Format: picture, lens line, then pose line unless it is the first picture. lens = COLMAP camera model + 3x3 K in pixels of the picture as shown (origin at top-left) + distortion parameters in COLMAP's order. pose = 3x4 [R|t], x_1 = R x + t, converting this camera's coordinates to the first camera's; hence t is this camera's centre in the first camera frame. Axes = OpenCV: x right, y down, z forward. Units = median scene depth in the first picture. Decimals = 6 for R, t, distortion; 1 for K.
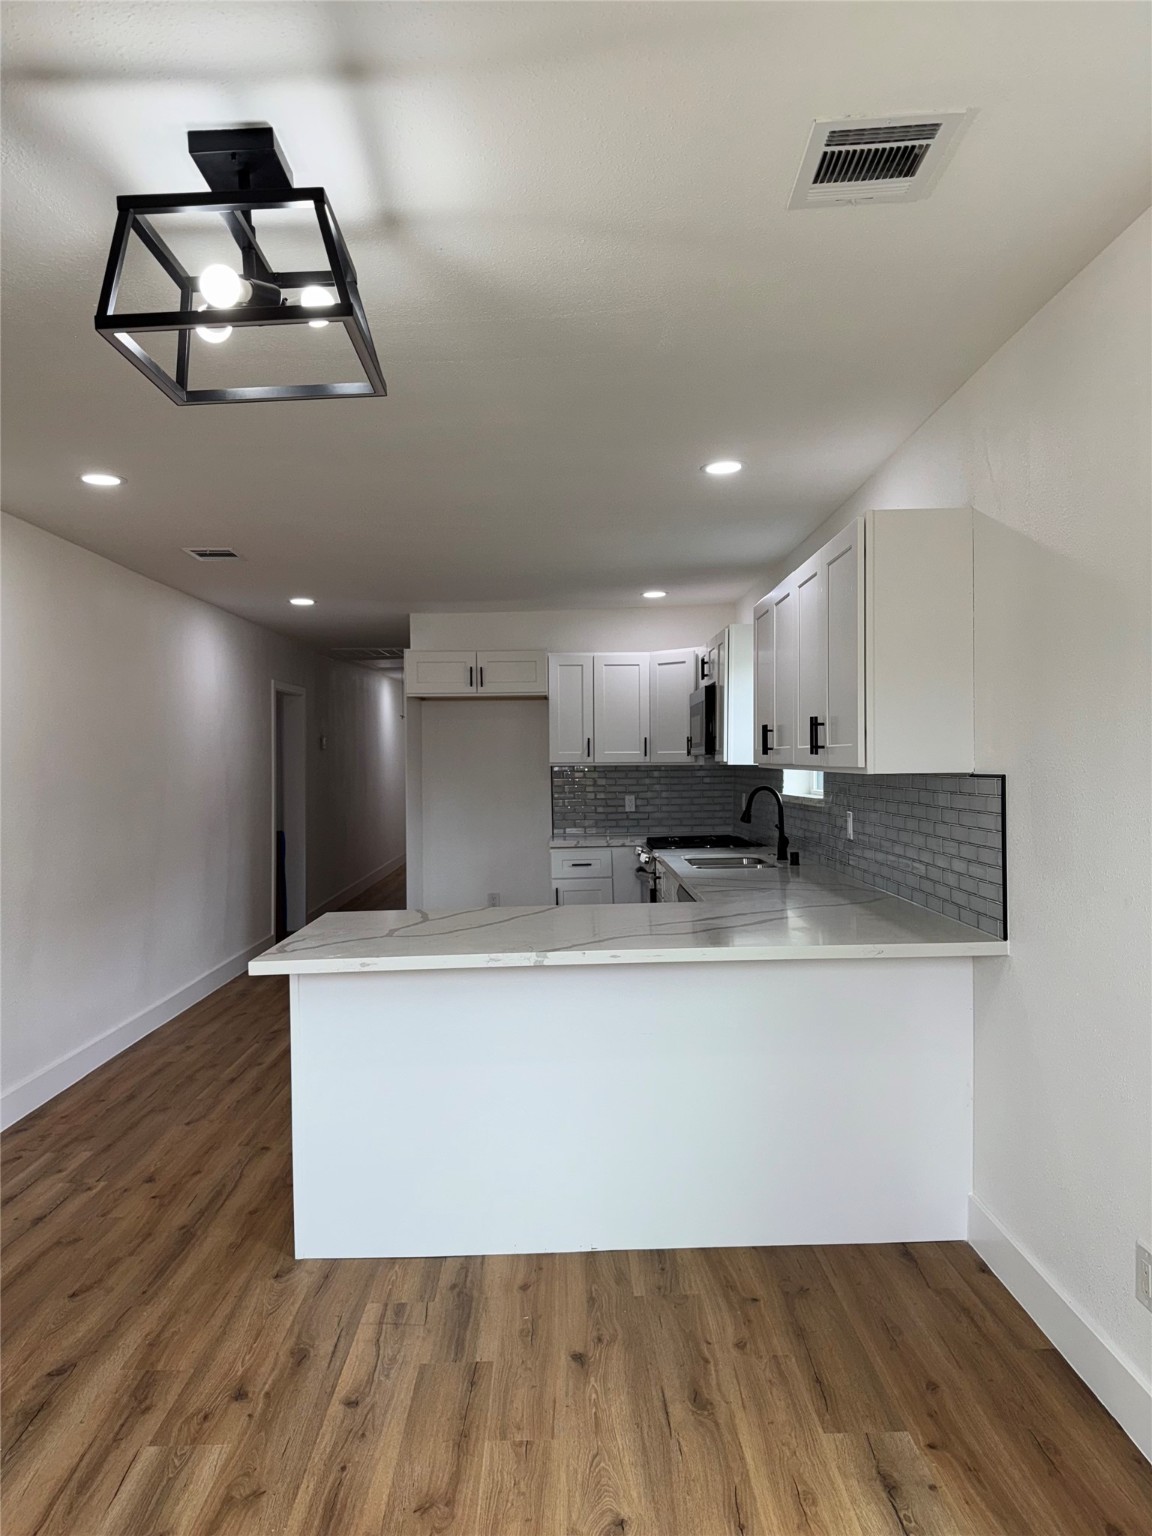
lens RADIAL K [[1072.0, 0, 577.6], [0, 1072.0, 765.6], [0, 0, 1]] dist [0.000279, -0.002847]
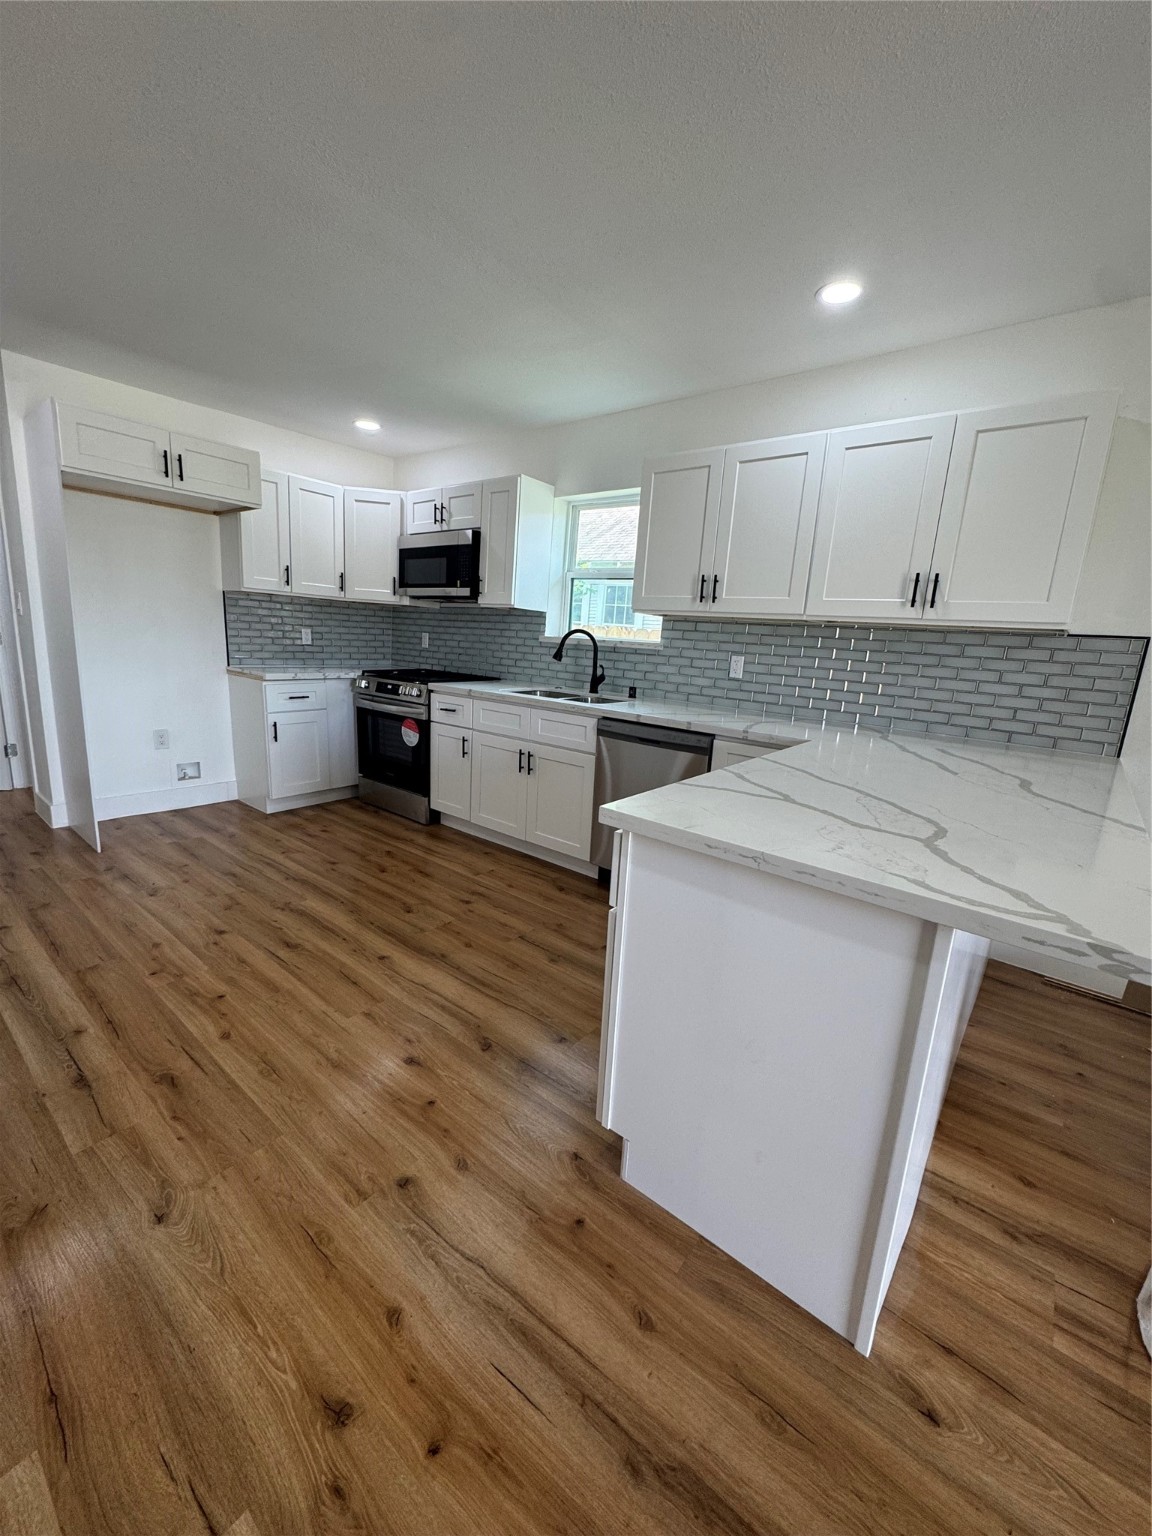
lens RADIAL K [[612.6, 0, 574.9], [0, 612.6, 770.4], [0, 0, 1]] dist [0.001033, 0.000170]
pose [[0.640717, -0.109914, 0.759869, -0.274214], [-0.065943, 0.978165, 0.197093, 0.030054], [-0.764940, -0.176389, 0.619478, 0.437899]]
